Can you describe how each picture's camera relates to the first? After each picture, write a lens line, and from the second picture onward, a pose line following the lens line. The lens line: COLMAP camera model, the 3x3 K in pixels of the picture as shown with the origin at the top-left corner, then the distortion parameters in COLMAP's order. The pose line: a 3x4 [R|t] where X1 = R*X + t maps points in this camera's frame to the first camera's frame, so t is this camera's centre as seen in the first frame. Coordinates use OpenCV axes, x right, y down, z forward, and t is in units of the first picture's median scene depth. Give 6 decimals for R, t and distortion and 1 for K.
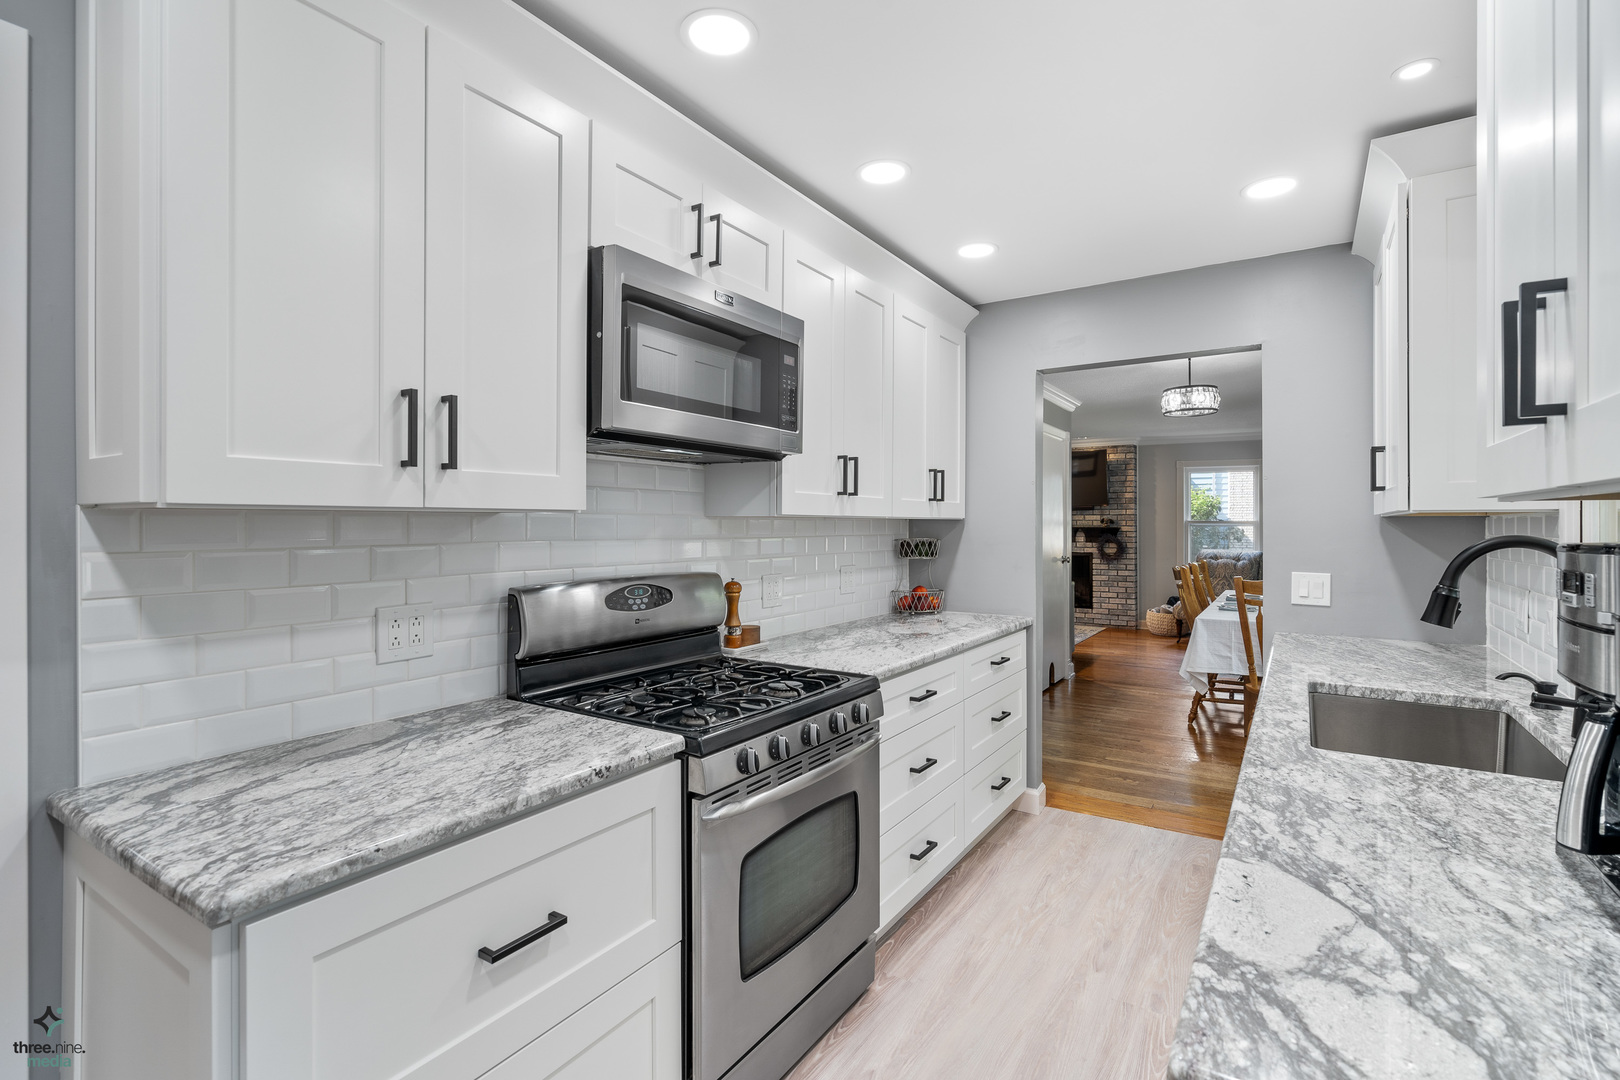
lens RADIAL K [[739.9, 0, 815.3], [0, 739.9, 526.2], [0, 0, 1]] dist [-0.002951, 0.000127]
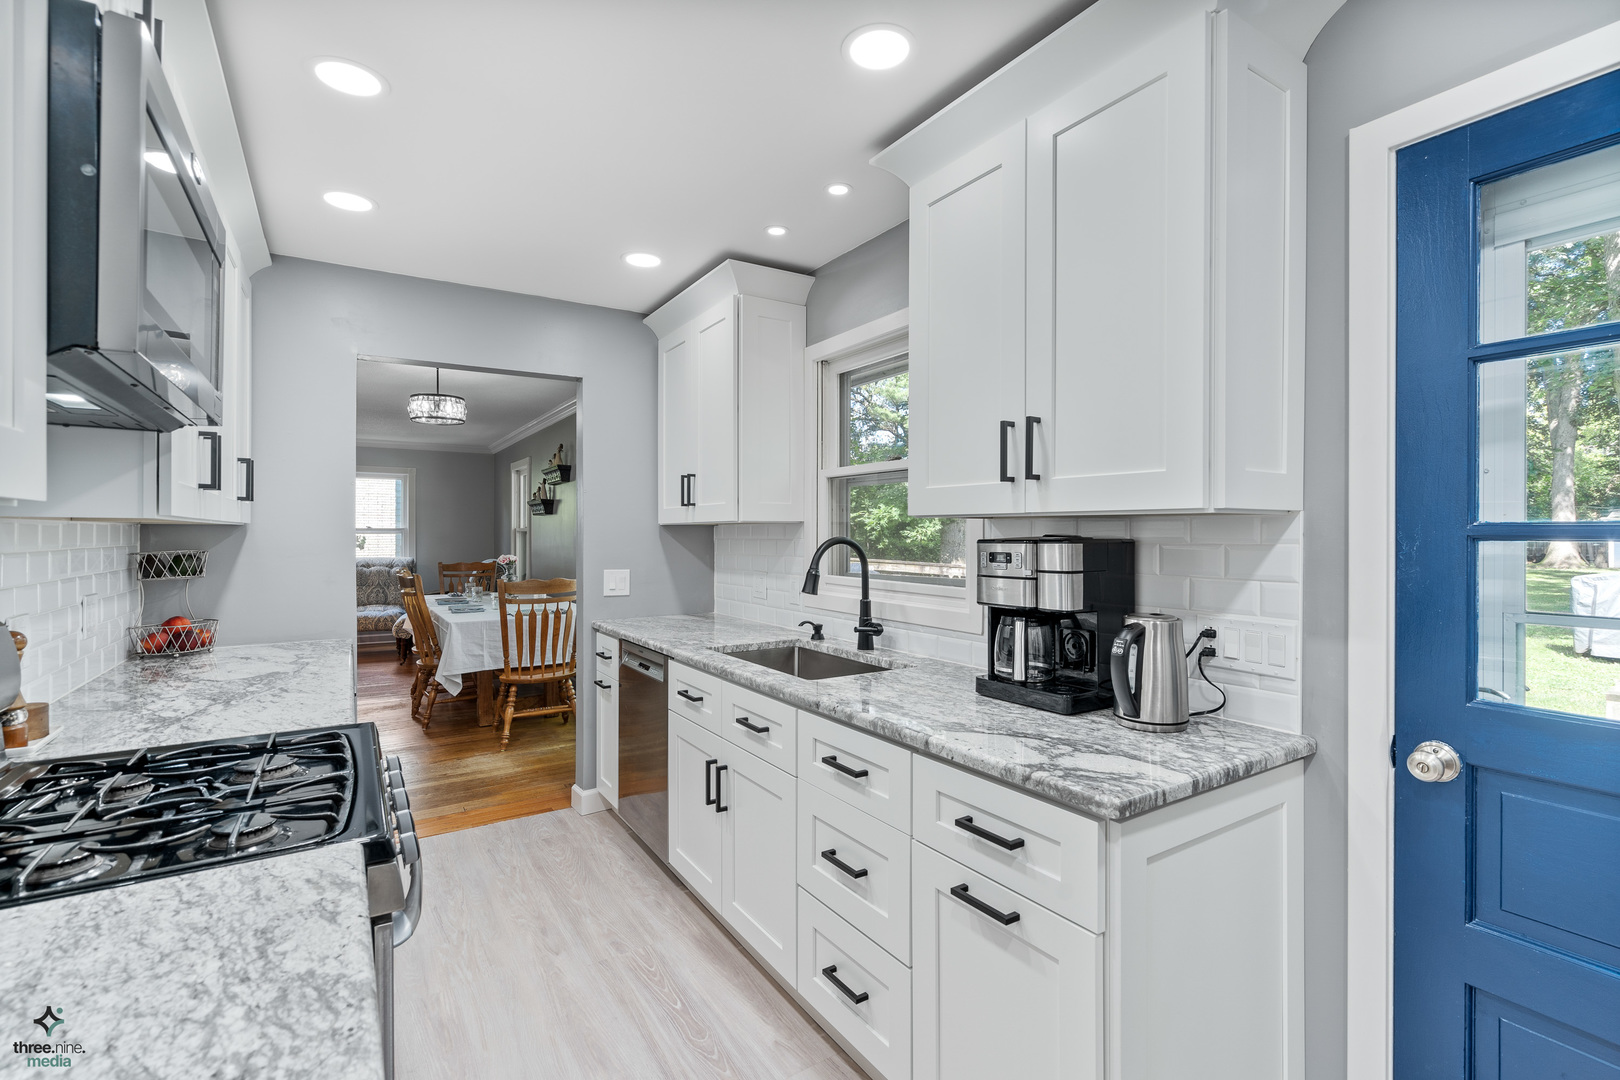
lens RADIAL K [[741.4, 0, 810.0], [0, 741.4, 540.0], [0, 0, 1]] dist [-0.003185, -0.000106]
pose [[0.416506, -0.010475, 0.909073, -0.627522], [0.002961, 0.999944, 0.010166, 0.001901], [-0.909128, -0.001542, 0.416514, 0.347759]]
